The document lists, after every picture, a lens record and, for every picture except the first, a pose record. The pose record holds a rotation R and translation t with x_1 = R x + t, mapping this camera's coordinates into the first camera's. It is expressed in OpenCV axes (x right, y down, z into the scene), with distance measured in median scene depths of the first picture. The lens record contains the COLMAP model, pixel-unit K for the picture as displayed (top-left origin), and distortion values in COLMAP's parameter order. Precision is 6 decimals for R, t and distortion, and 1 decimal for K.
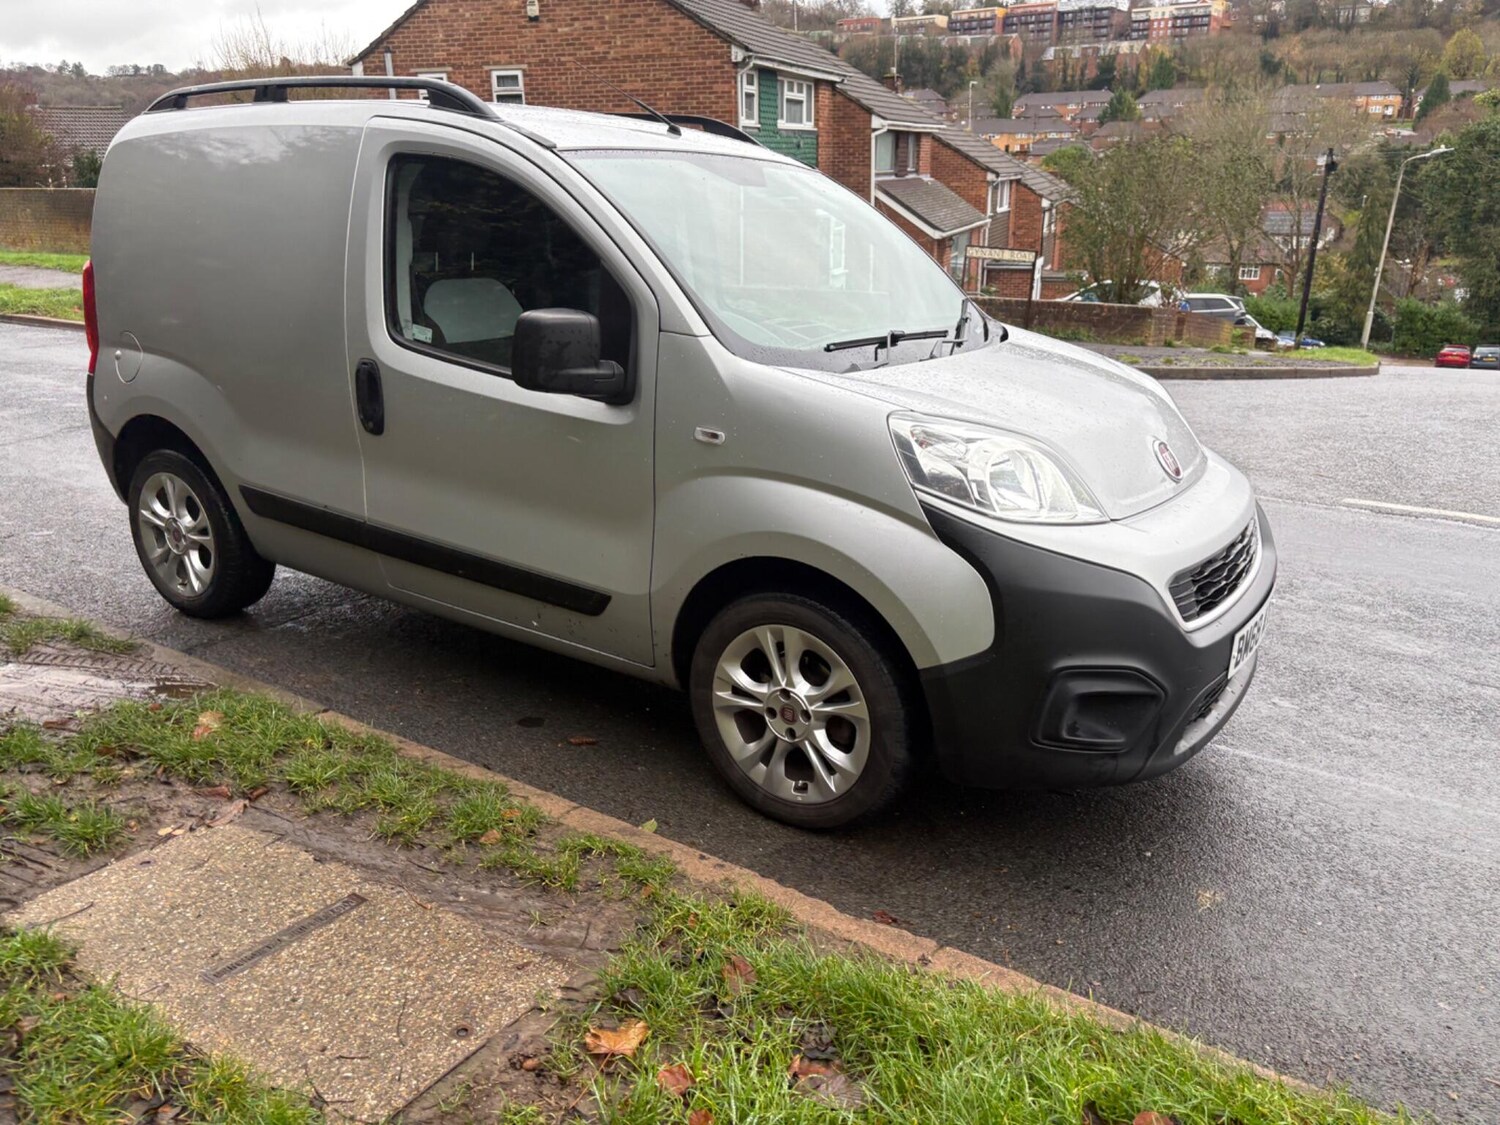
lens RADIAL K [[1121.9, 0, 758.3], [0, 1121.9, 569.1], [0, 0, 1]] dist [0.064420, -0.068044]
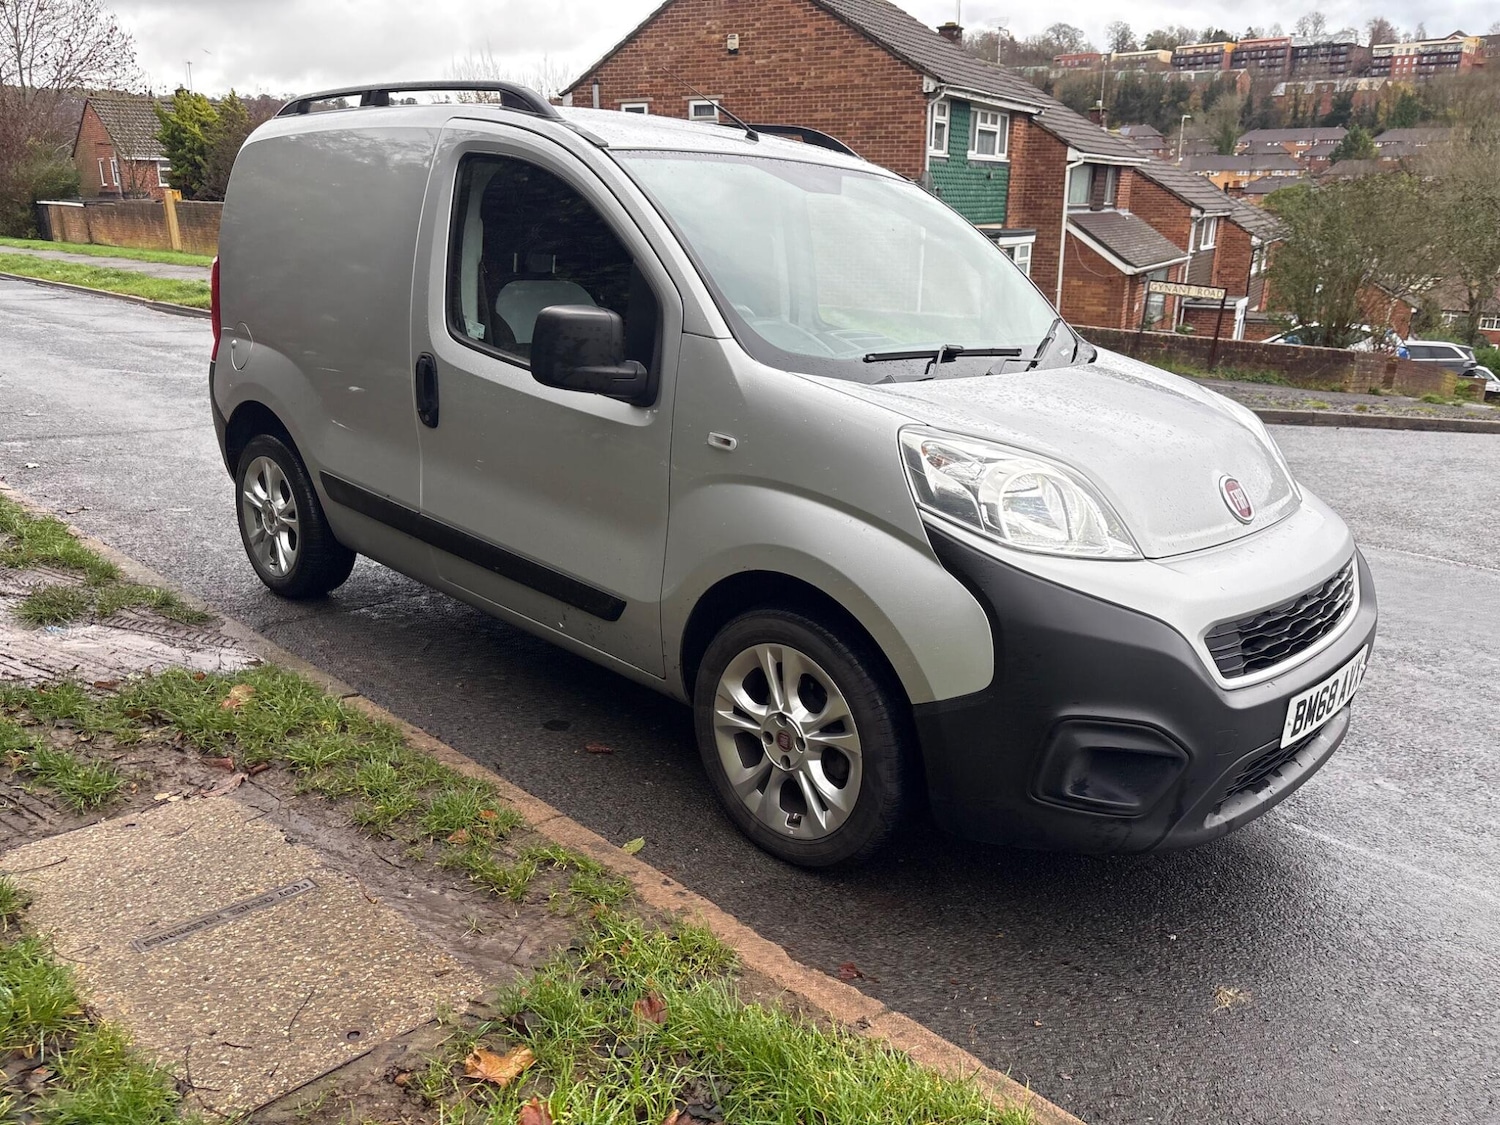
lens RADIAL K [[1121.9, 0, 759.8], [0, 1121.9, 554.5], [0, 0, 1]] dist [0.064420, -0.068044]
pose [[0.985366, 0.069301, -0.155729, 0.089378], [-0.074995, 0.996702, -0.030984, 0.003111], [0.153068, 0.042210, 0.987314, 0.038880]]
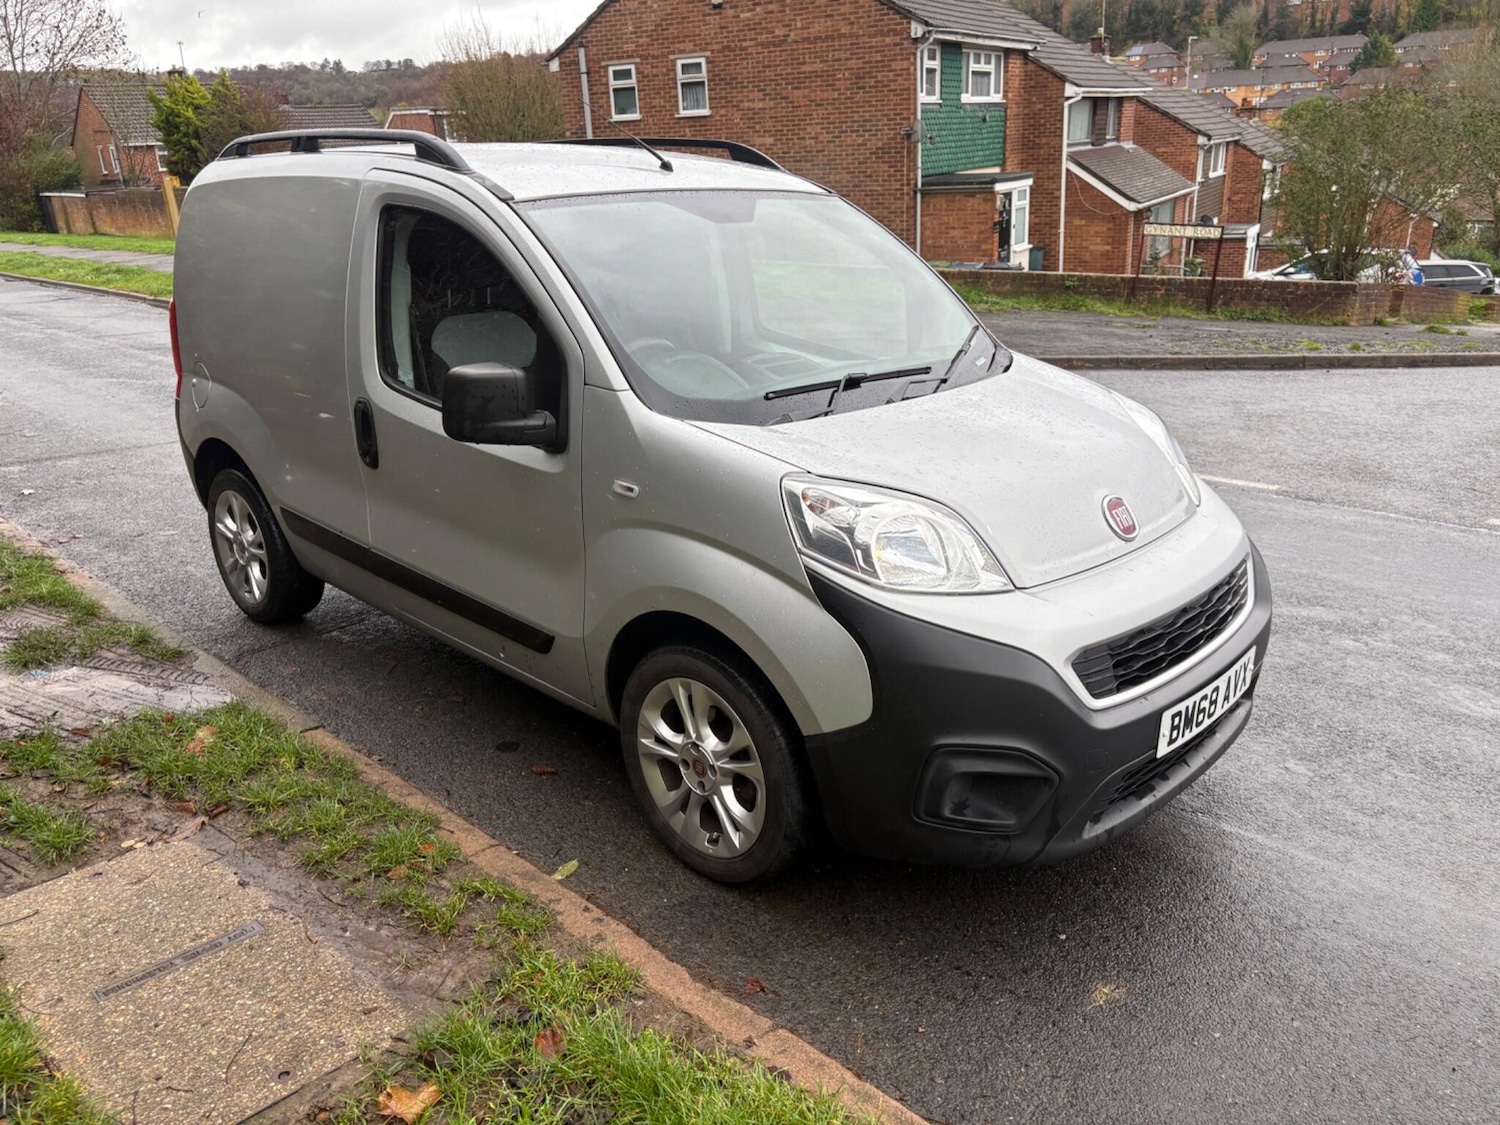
lens RADIAL K [[1121.9, 0, 761.3], [0, 1121.9, 558.9], [0, 0, 1]] dist [0.064420, -0.068044]
pose [[0.984232, 0.027580, -0.174717, 0.157654], [-0.024964, 0.999541, 0.017152, -0.046826], [0.175110, -0.012520, 0.984469, 0.016050]]
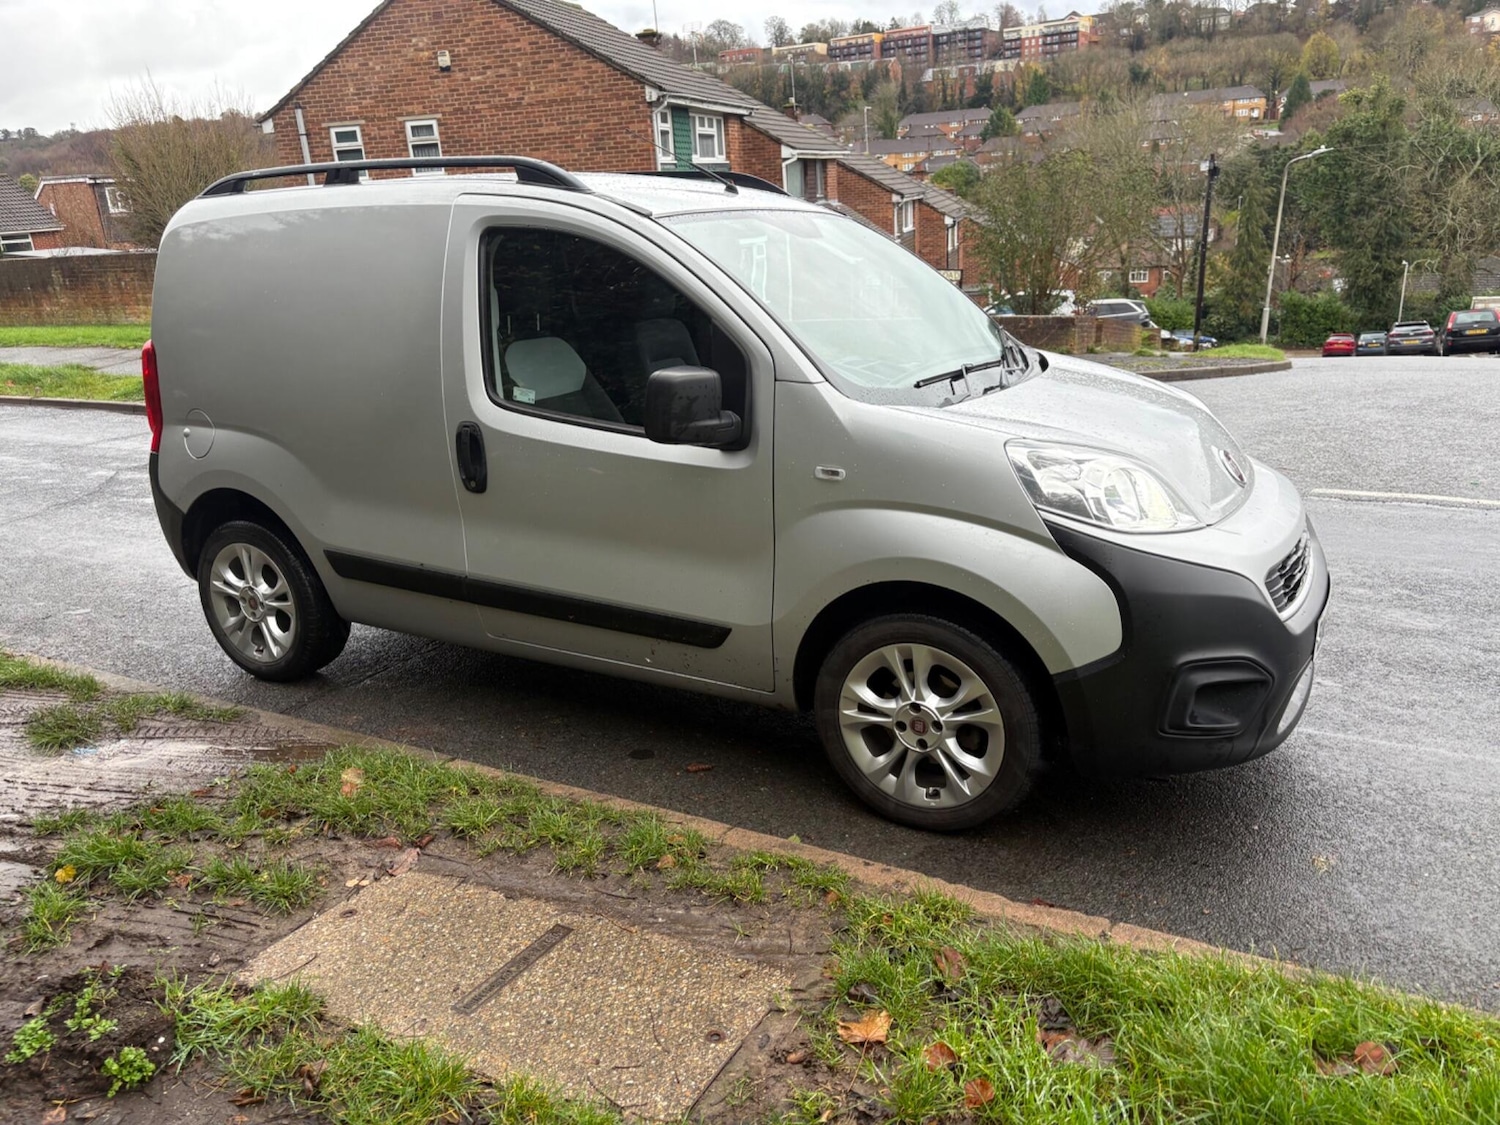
lens RADIAL K [[1121.9, 0, 744.5], [0, 1121.9, 564.6], [0, 0, 1]] dist [0.064420, -0.068044]
pose [[0.995700, -0.071835, 0.058493, -0.119547], [0.073367, 0.997005, -0.024476, -0.006406], [-0.056559, 0.028662, 0.997988, -0.043317]]
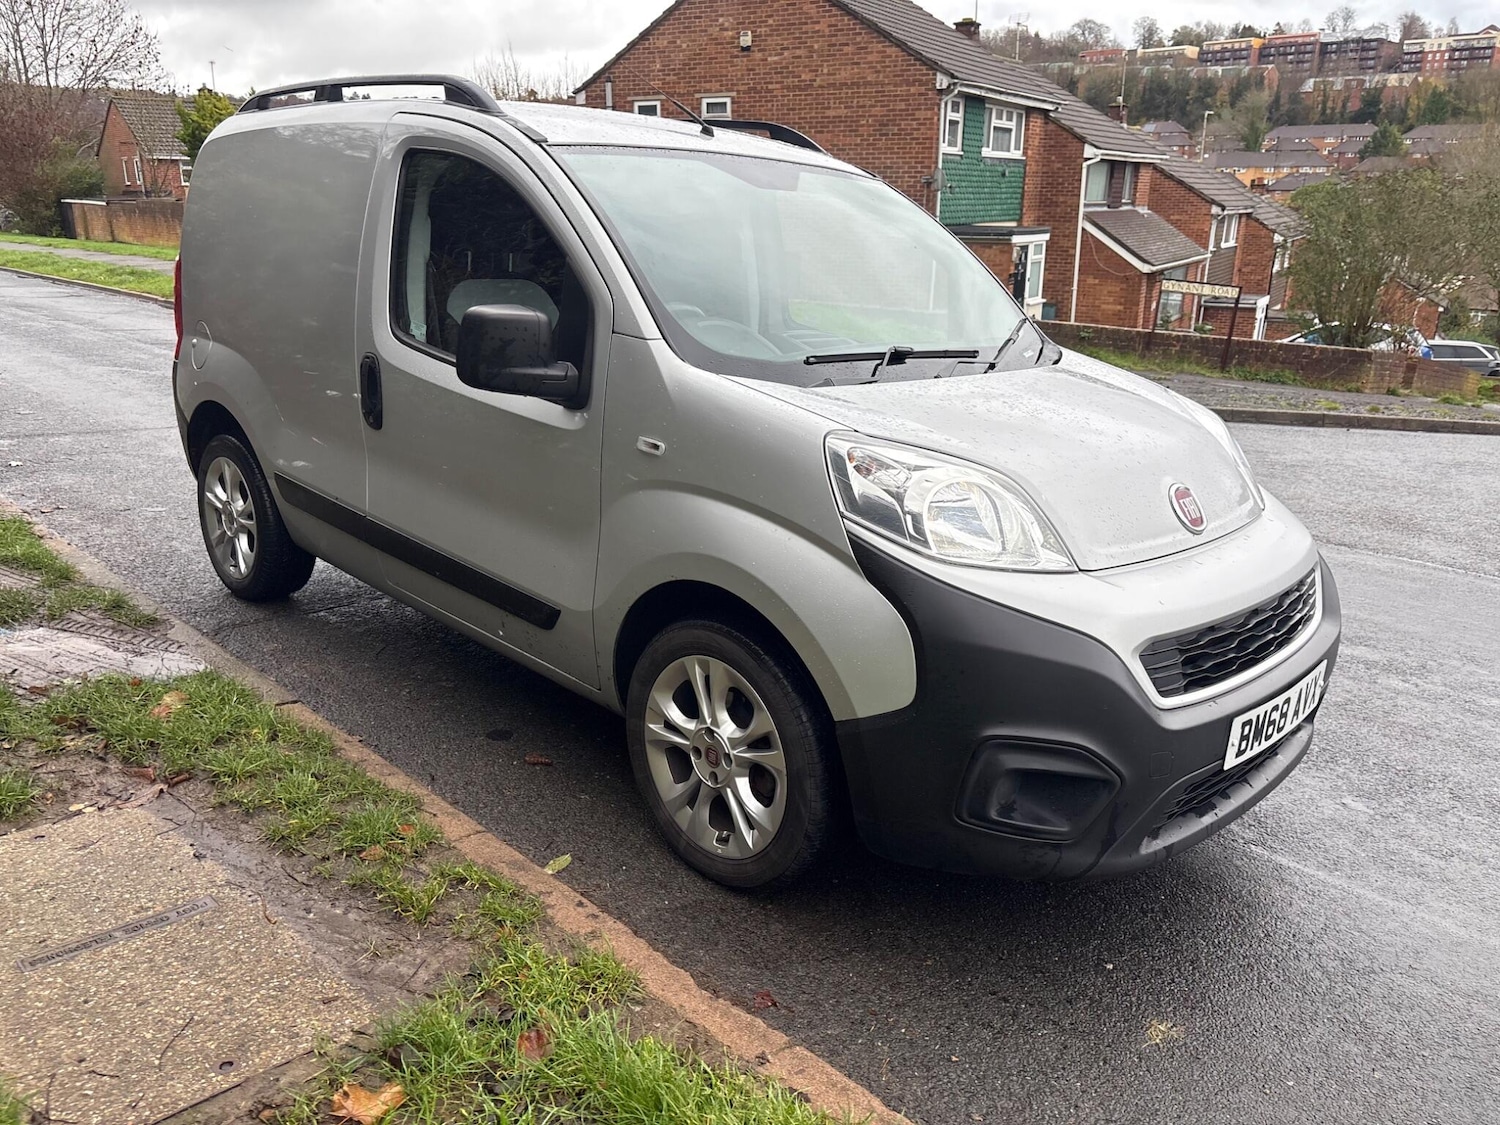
lens RADIAL K [[1121.9, 0, 757.0], [0, 1121.9, 555.5], [0, 0, 1]] dist [0.064420, -0.068044]
pose [[0.981613, 0.075216, -0.175437, 0.131487], [-0.081156, 0.996338, -0.026923, -0.006564], [0.172769, 0.040666, 0.984122, 0.066488]]
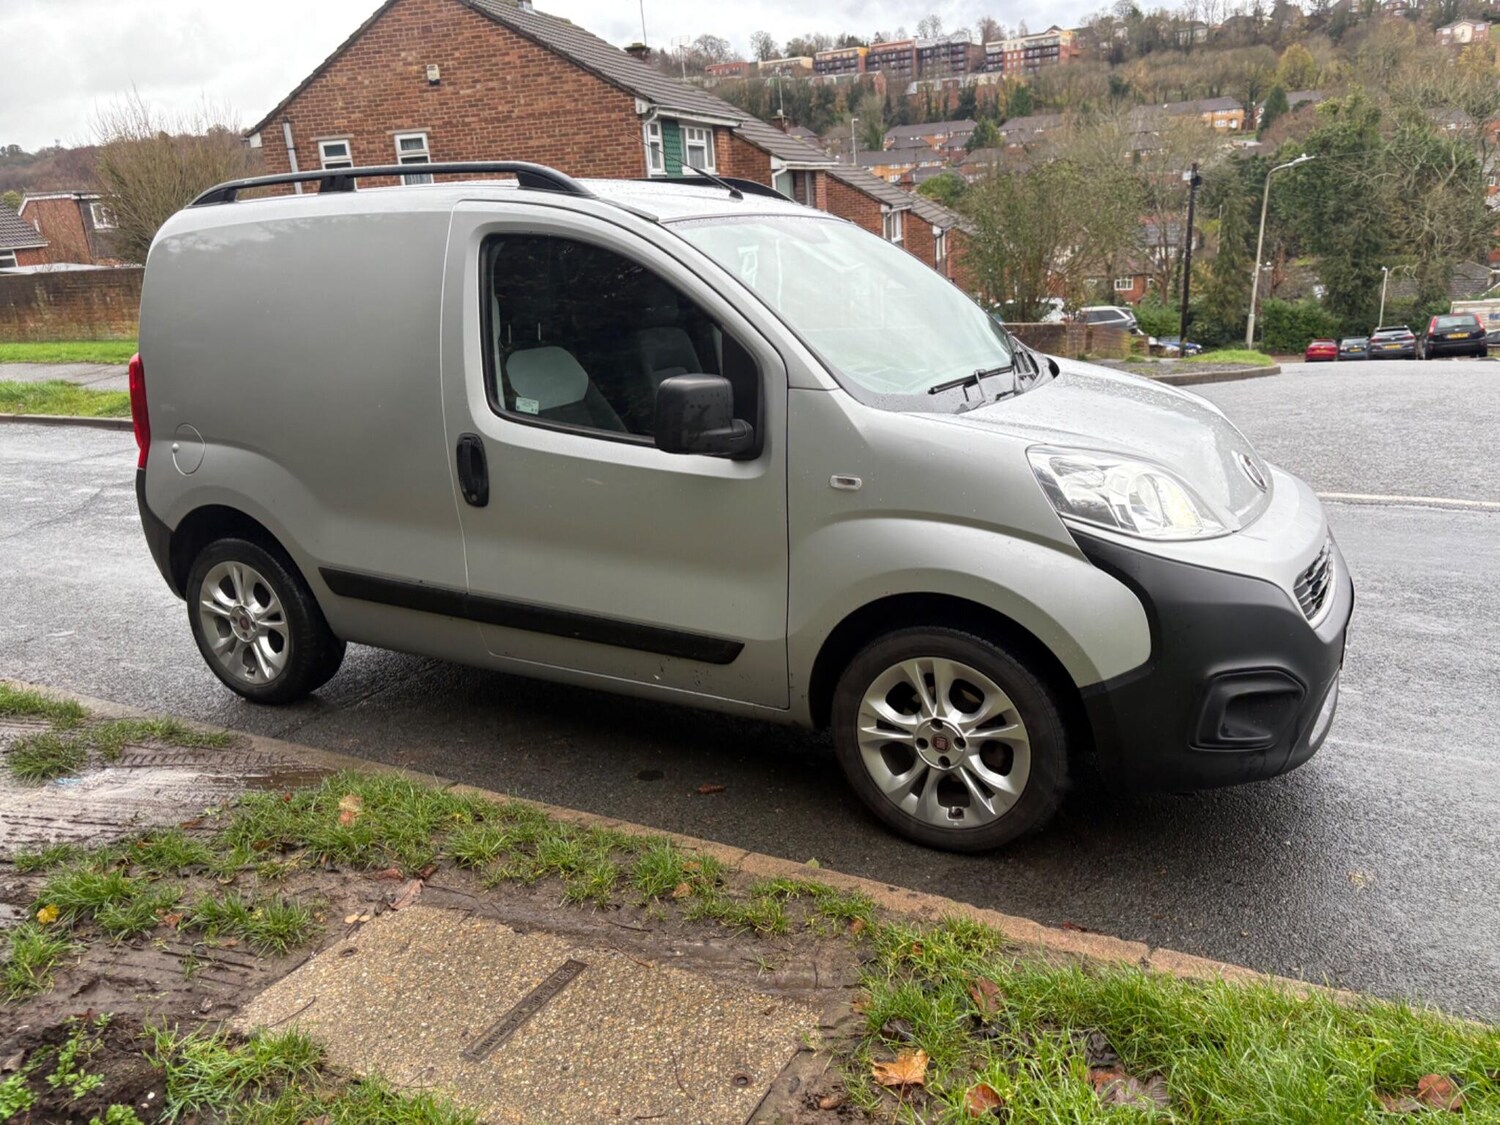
lens RADIAL K [[1121.9, 0, 758.0], [0, 1121.9, 548.3], [0, 0, 1]] dist [0.064420, -0.068044]
pose [[0.993466, -0.082459, 0.078900, -0.130322], [0.086199, 0.995251, -0.045229, -0.010542], [-0.074795, 0.051735, 0.995856, -0.020856]]
